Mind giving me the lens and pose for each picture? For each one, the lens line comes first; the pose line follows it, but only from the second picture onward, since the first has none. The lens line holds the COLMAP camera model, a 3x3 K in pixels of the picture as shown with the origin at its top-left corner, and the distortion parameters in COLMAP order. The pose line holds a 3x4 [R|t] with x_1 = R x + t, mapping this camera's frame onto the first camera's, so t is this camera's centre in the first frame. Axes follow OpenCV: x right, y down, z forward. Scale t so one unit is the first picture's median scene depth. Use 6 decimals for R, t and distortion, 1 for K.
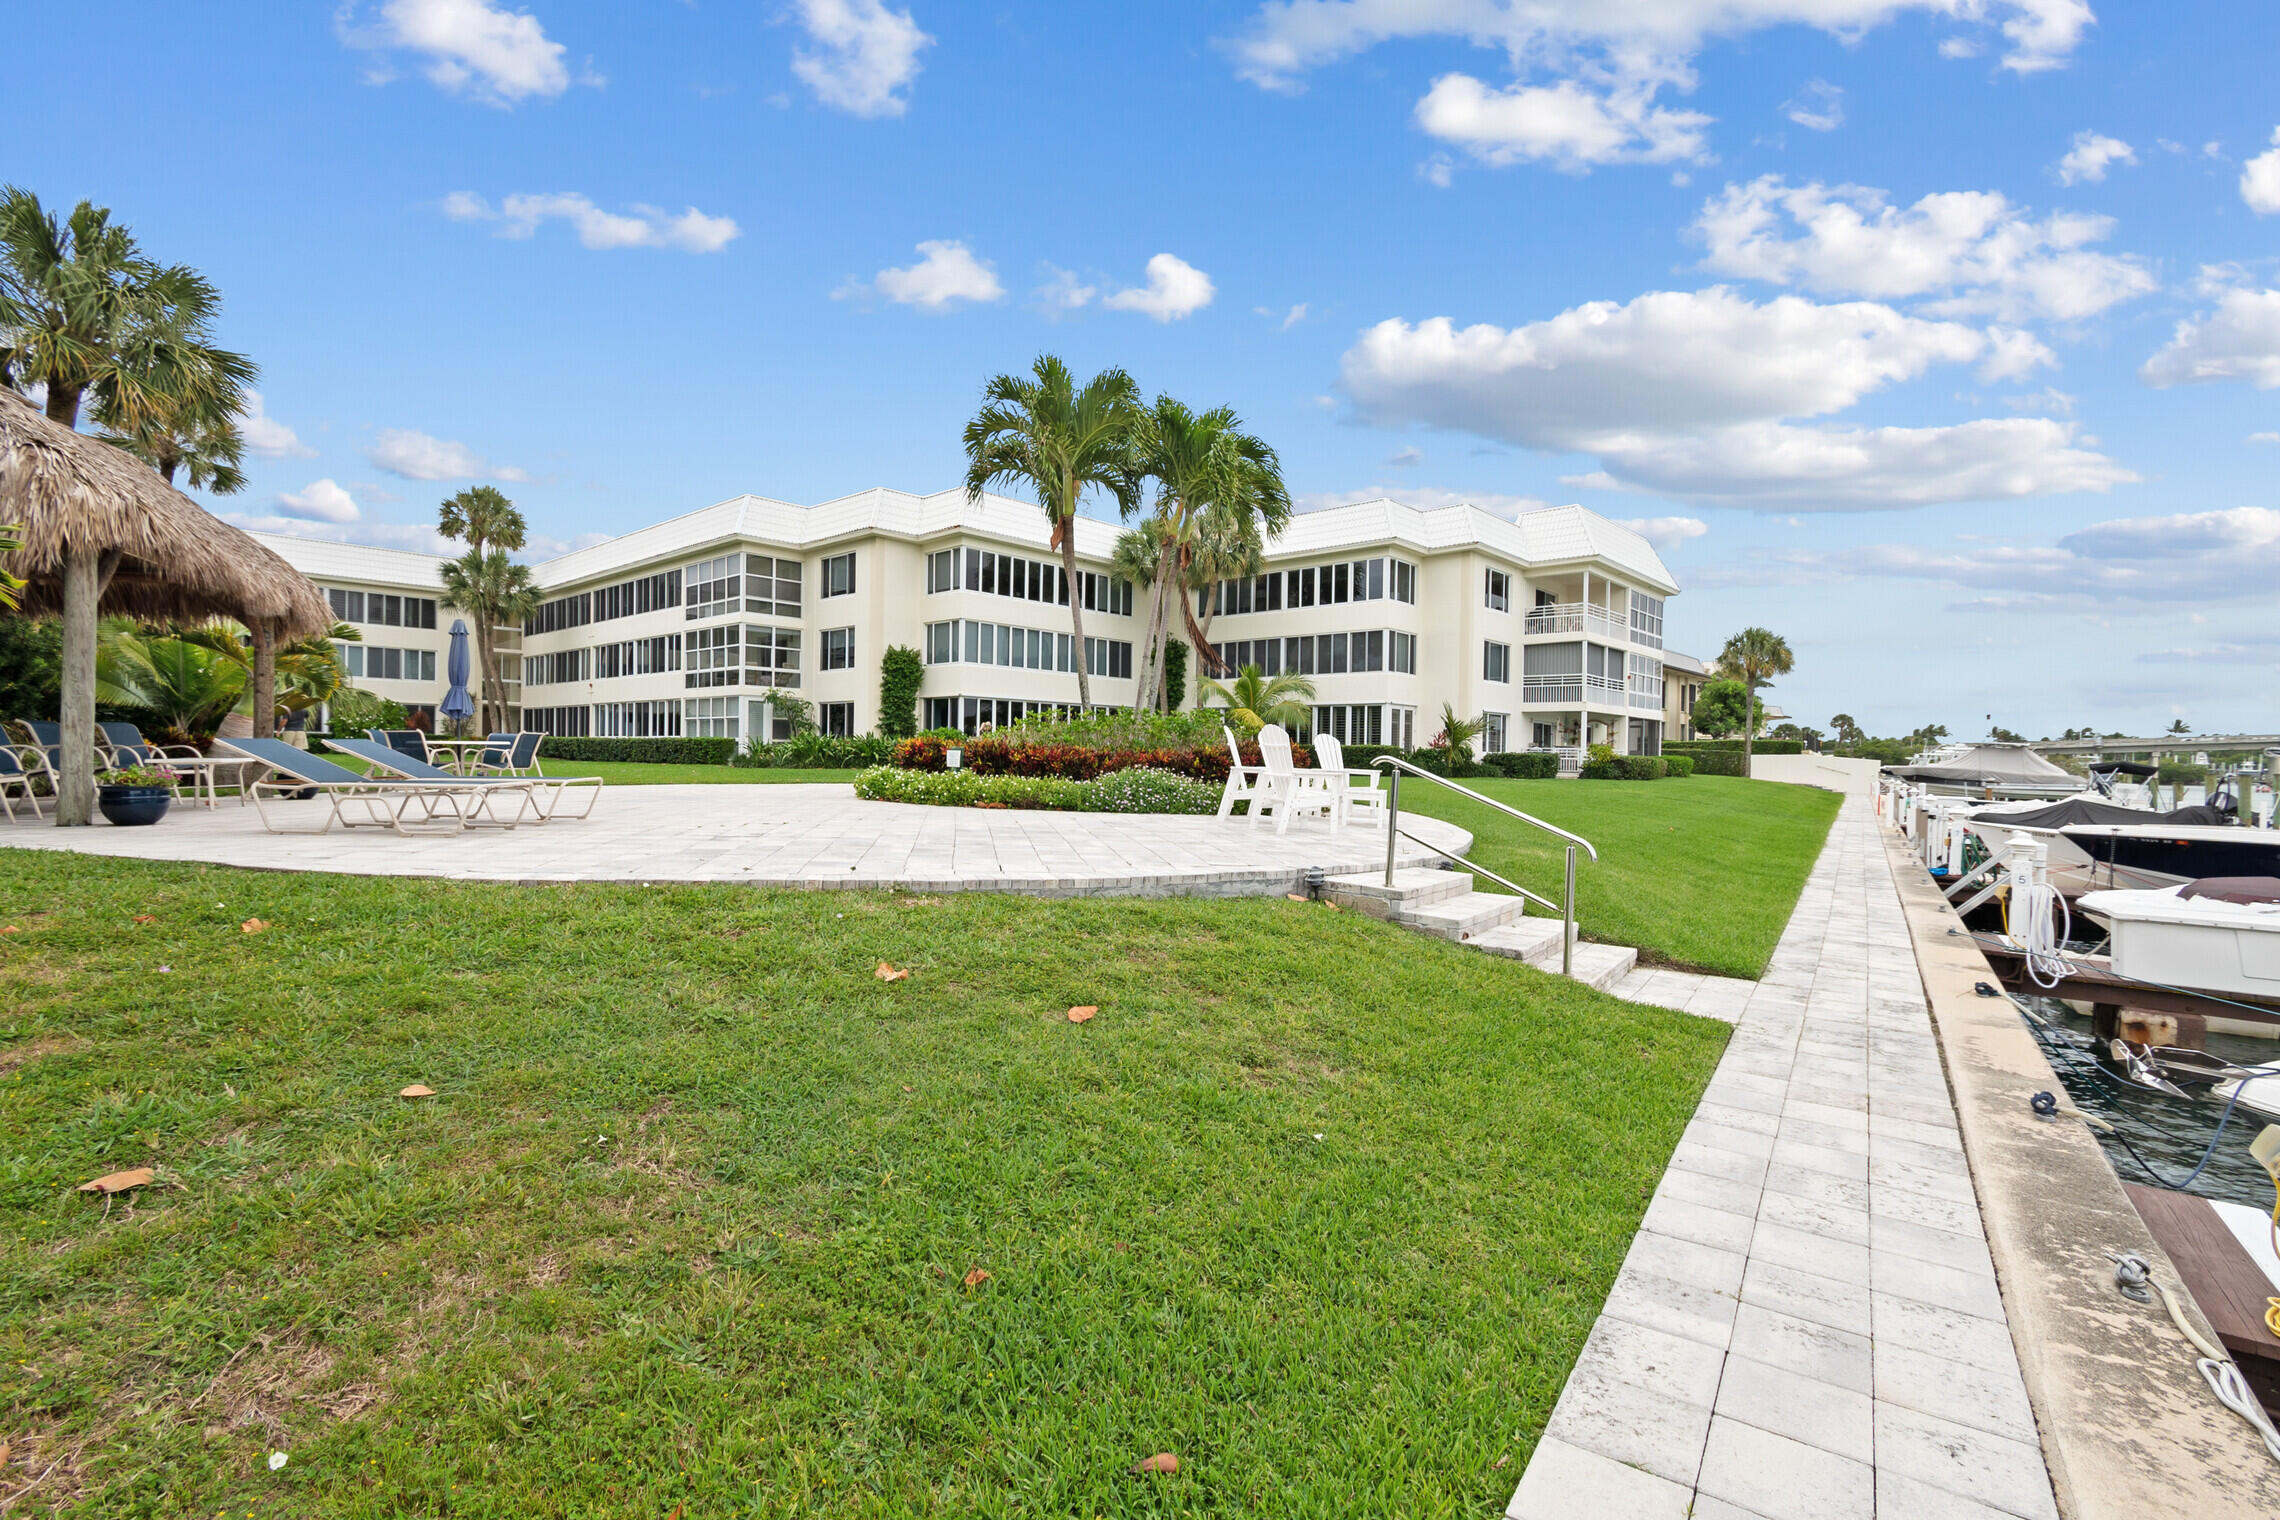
lens RADIAL K [[985.7, 0, 1140.6], [0, 985.7, 758.5], [0, 0, 1]] dist [-0.000665, -0.000129]
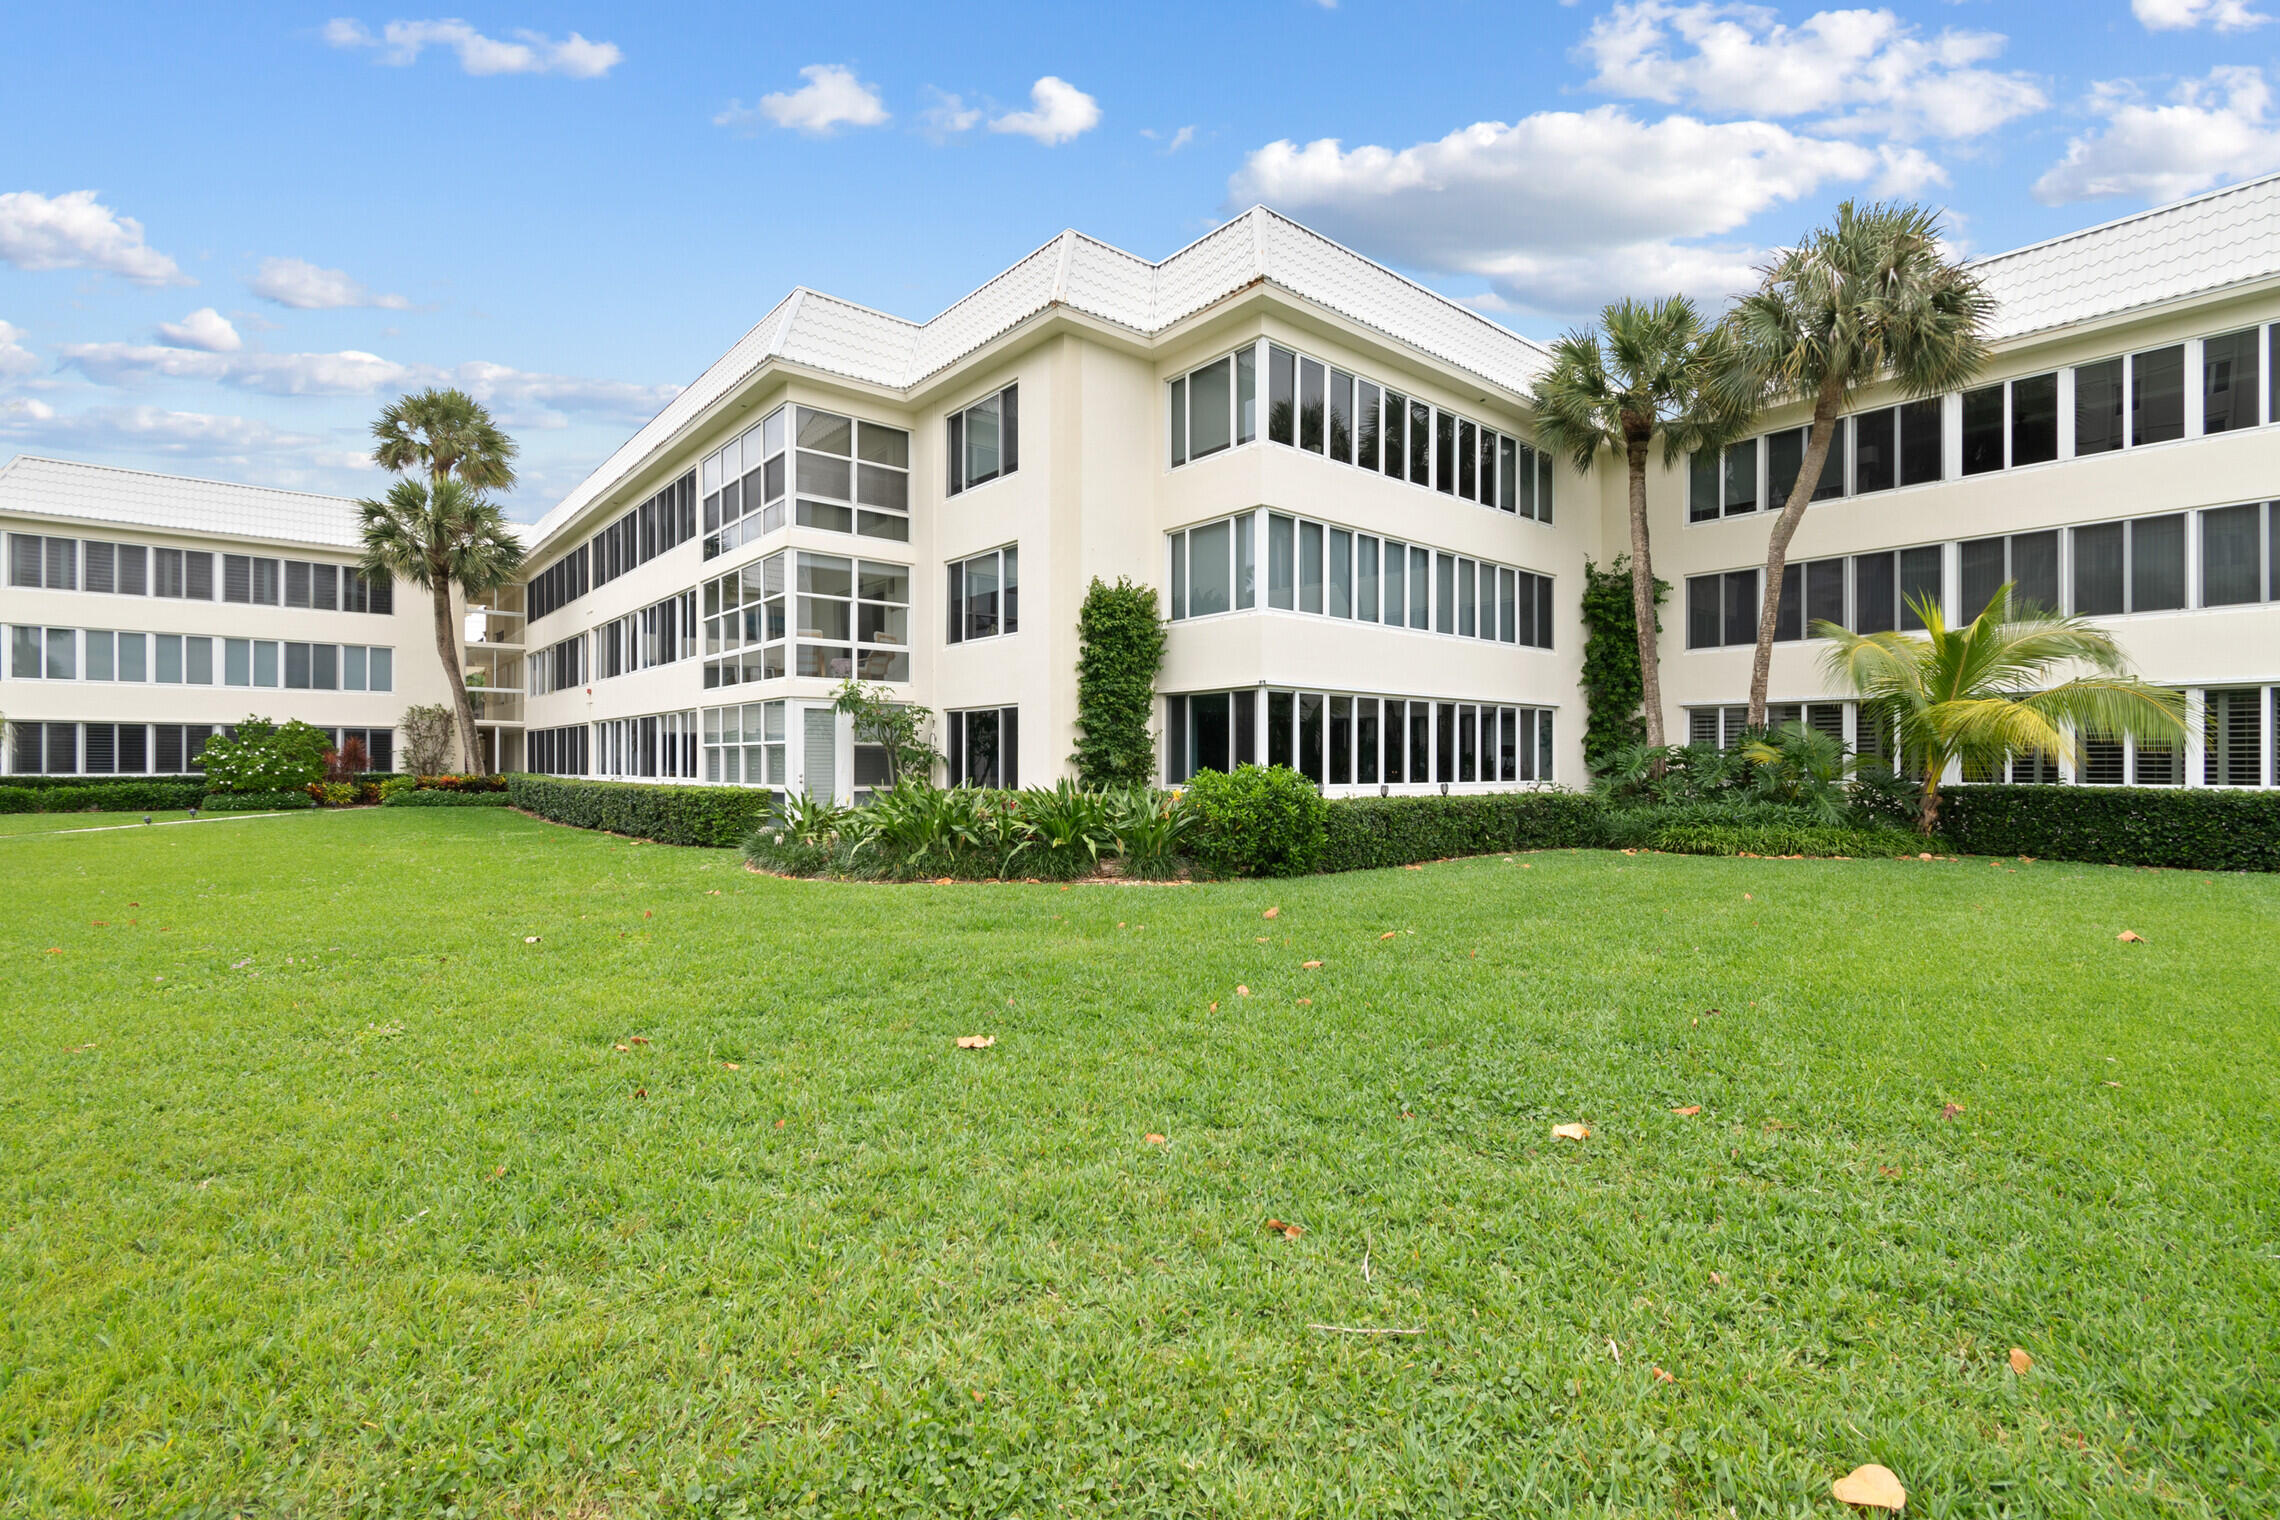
lens RADIAL K [[1025.1, 0, 1139.6], [0, 1025.1, 760.5], [0, 0, 1]] dist [-0.007511, 0.000378]
pose [[0.990763, -0.014238, -0.134853, -0.165077], [0.013125, 0.999872, -0.009143, -0.026073], [0.134966, 0.007289, 0.990823, 0.517474]]
